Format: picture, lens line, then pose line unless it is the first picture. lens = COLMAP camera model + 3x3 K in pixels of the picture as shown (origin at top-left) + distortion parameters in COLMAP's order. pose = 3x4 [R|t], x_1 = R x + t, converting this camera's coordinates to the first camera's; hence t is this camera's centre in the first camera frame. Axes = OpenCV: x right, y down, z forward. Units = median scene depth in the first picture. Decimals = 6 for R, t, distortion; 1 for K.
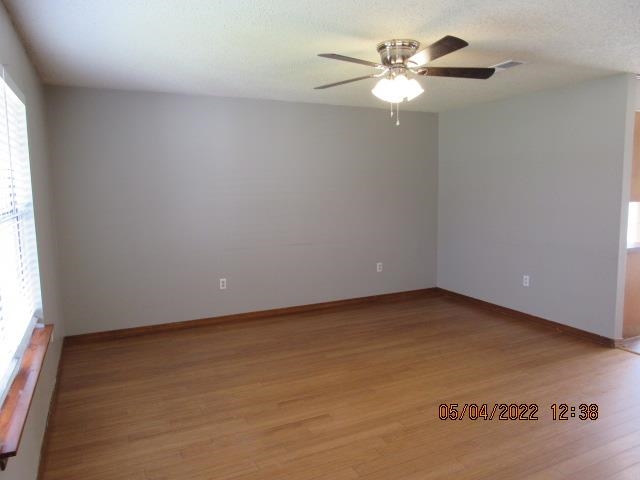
lens RADIAL K [[458.7, 0, 320.0], [0, 458.7, 240.0], [0, 0, 1]] dist [-0.002827, -0.000120]
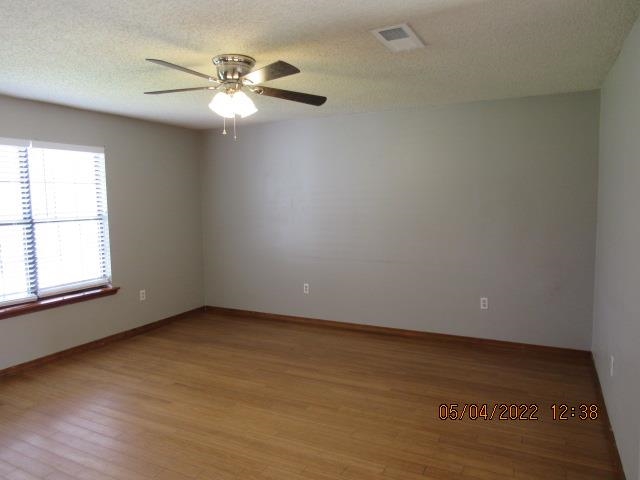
lens RADIAL K [[462.1, 0, 320.1], [0, 462.1, 229.8], [0, 0, 1]] dist [-0.000519, 0.005521]
pose [[0.599704, 0.053654, -0.798421, 1.067307], [-0.089125, 0.996020, -0.000010, -0.073532], [0.795243, 0.071166, 0.602100, 0.543736]]
